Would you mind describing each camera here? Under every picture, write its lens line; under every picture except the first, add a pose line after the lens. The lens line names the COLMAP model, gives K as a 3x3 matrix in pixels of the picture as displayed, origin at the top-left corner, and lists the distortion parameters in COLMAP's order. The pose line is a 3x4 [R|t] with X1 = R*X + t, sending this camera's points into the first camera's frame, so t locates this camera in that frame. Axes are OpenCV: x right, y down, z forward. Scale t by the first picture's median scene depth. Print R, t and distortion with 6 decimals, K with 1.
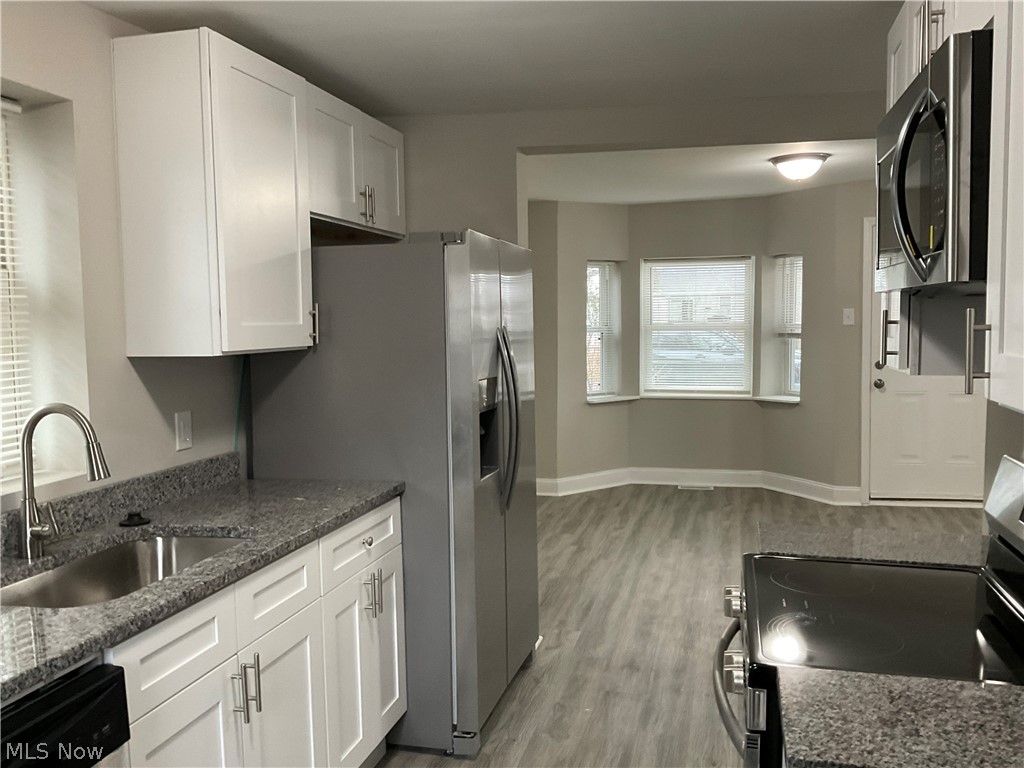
lens RADIAL K [[906.3, 0, 512.8], [0, 906.3, 383.4], [0, 0, 1]] dist [0.078779, -0.066123]
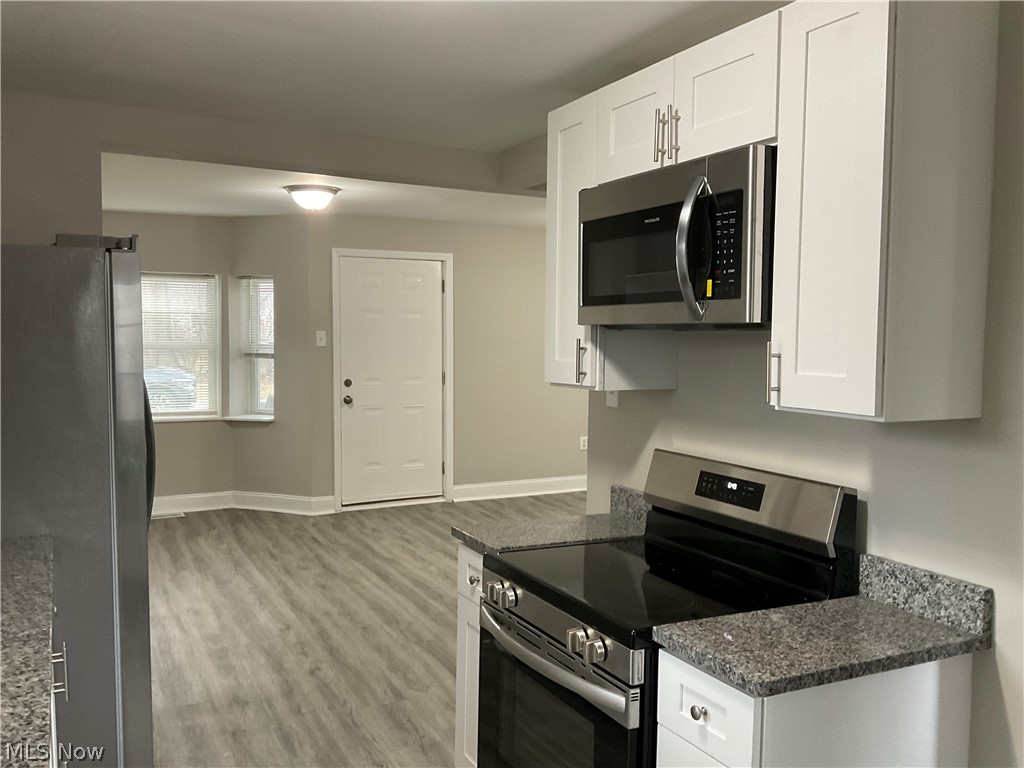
lens RADIAL K [[906.3, 0, 511.7], [0, 906.3, 385.0], [0, 0, 1]] dist [0.078779, -0.066123]
pose [[0.766092, -0.020153, 0.642415, -0.170166], [0.031823, 0.999472, -0.006596, -0.004653], [-0.641942, 0.025497, 0.766329, 0.044892]]
